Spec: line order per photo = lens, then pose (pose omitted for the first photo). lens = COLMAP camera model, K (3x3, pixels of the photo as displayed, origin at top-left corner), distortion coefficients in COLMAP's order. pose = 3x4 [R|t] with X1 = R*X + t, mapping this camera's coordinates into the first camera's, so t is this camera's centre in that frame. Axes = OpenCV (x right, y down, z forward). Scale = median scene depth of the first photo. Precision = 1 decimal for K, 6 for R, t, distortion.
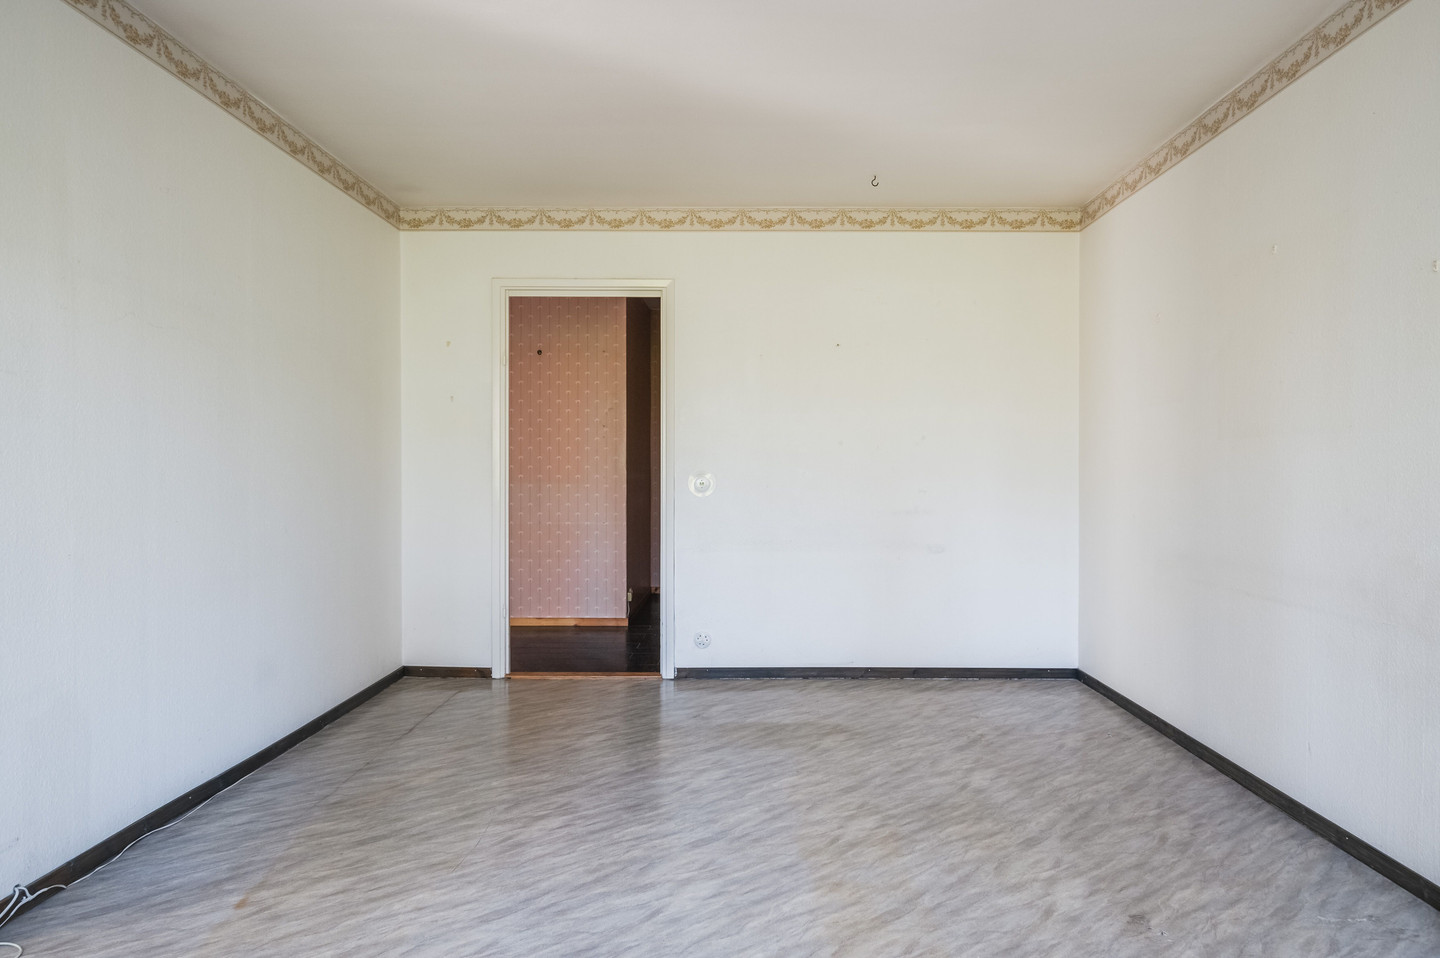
lens RADIAL K [[947.1, 0, 723.7], [0, 947.1, 474.7], [0, 0, 1]] dist [-0.003849, -0.000510]
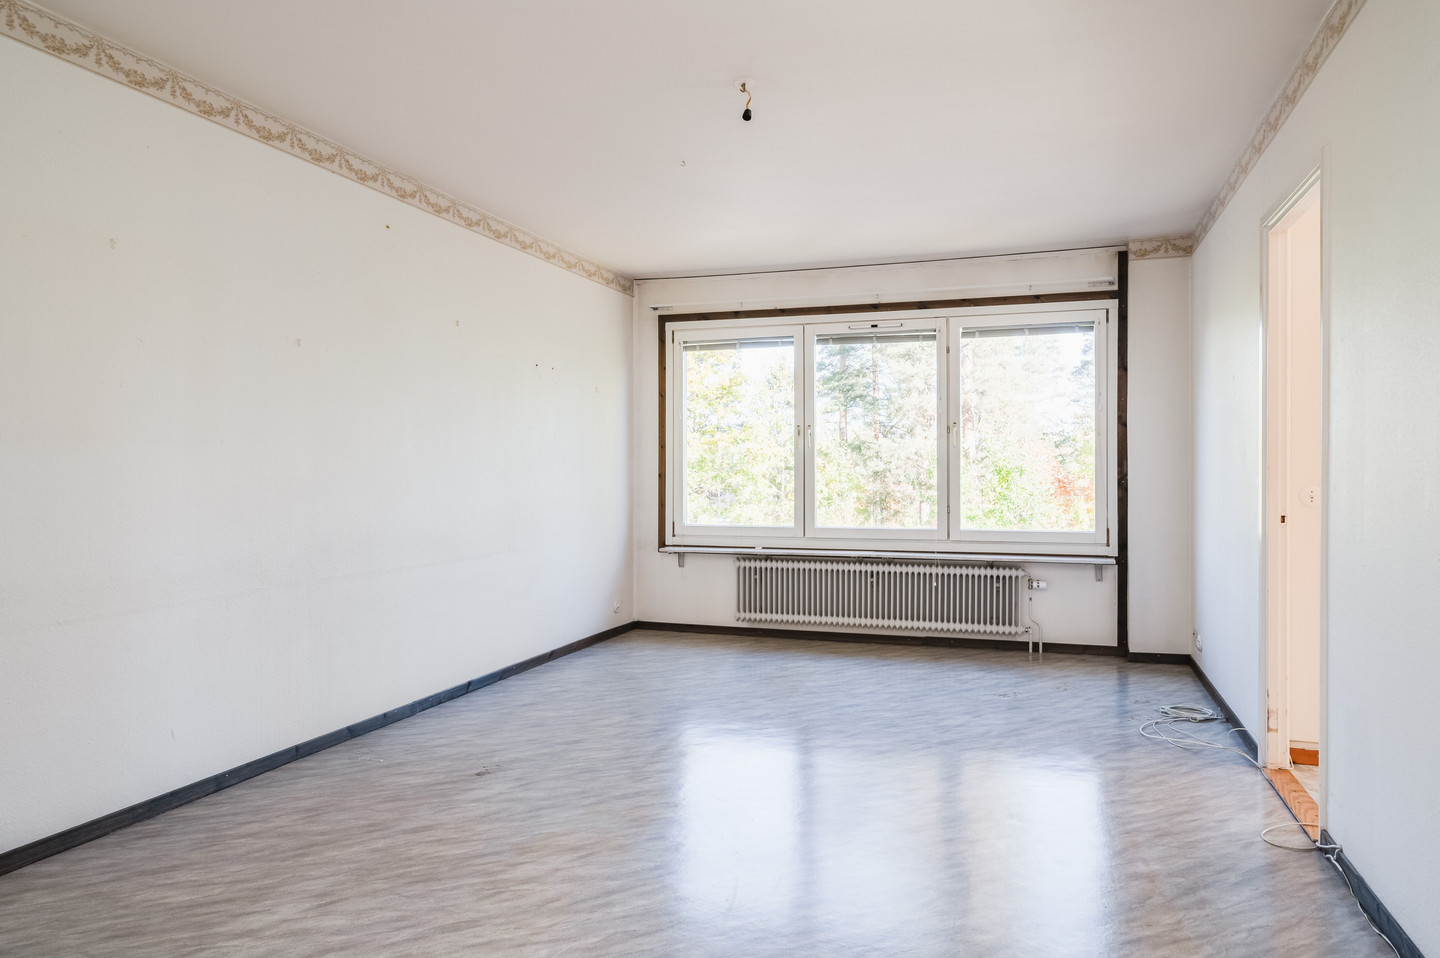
lens RADIAL K [[922.8, 0, 723.2], [0, 922.8, 477.7], [0, 0, 1]] dist [0.004192, 0.000388]
pose [[-0.949735, -0.002992, 0.313042, -0.306093], [0.001490, 0.999900, 0.014076, -0.018629], [-0.313053, 0.013834, -0.949635, 1.791352]]
